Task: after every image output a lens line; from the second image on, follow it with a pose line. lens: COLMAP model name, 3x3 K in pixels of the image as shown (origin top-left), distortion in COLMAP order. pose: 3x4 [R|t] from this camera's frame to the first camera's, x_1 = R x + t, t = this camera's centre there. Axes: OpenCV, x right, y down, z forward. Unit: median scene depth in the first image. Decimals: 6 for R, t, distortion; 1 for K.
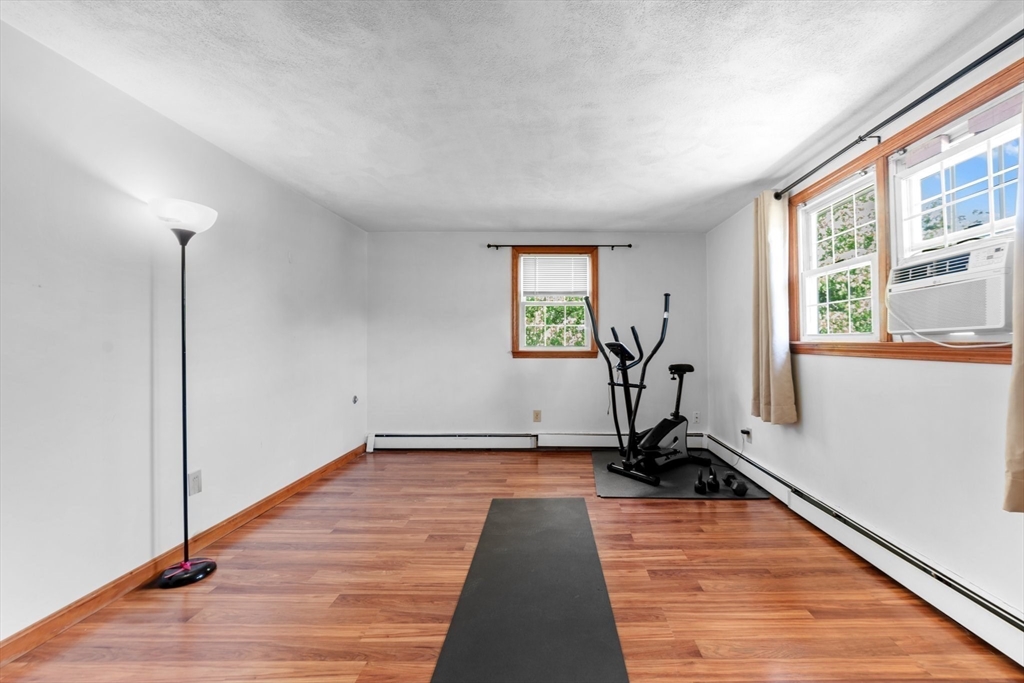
lens RADIAL K [[408.6, 0, 513.1], [0, 408.6, 340.2], [0, 0, 1]] dist [-0.031860, 0.012484]
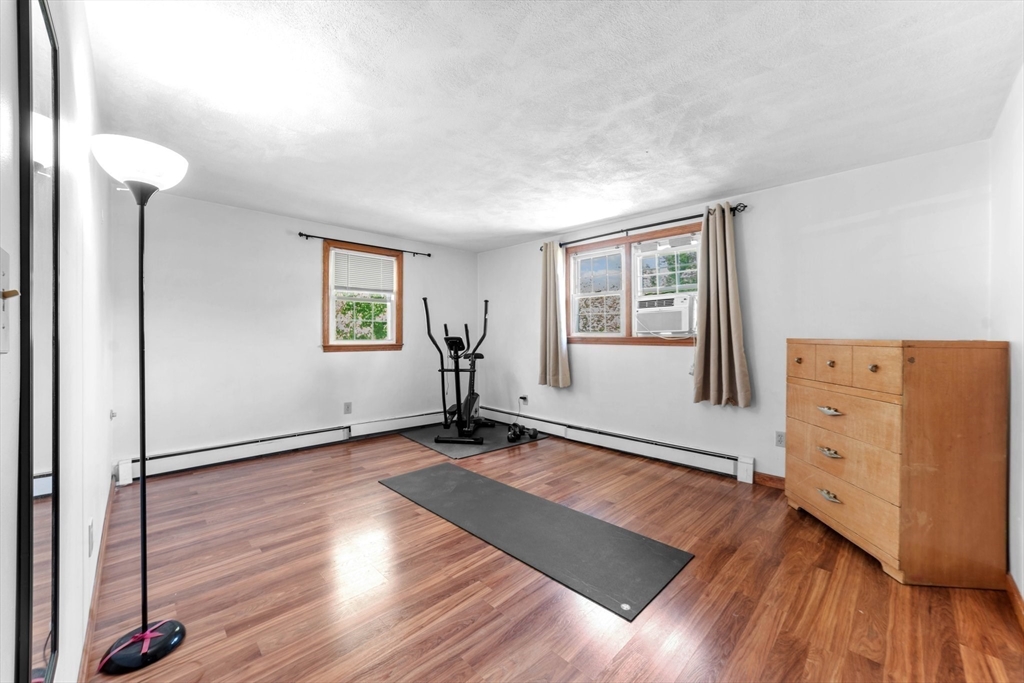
lens RADIAL K [[394.4, 0, 513.1], [0, 394.4, 336.6], [0, 0, 1]] dist [-0.028091, 0.011007]
pose [[0.716474, 0.000365, 0.697613, -0.526588], [-0.005302, 0.999974, 0.004922, -0.001686], [-0.697593, -0.007225, 0.716458, 0.006471]]
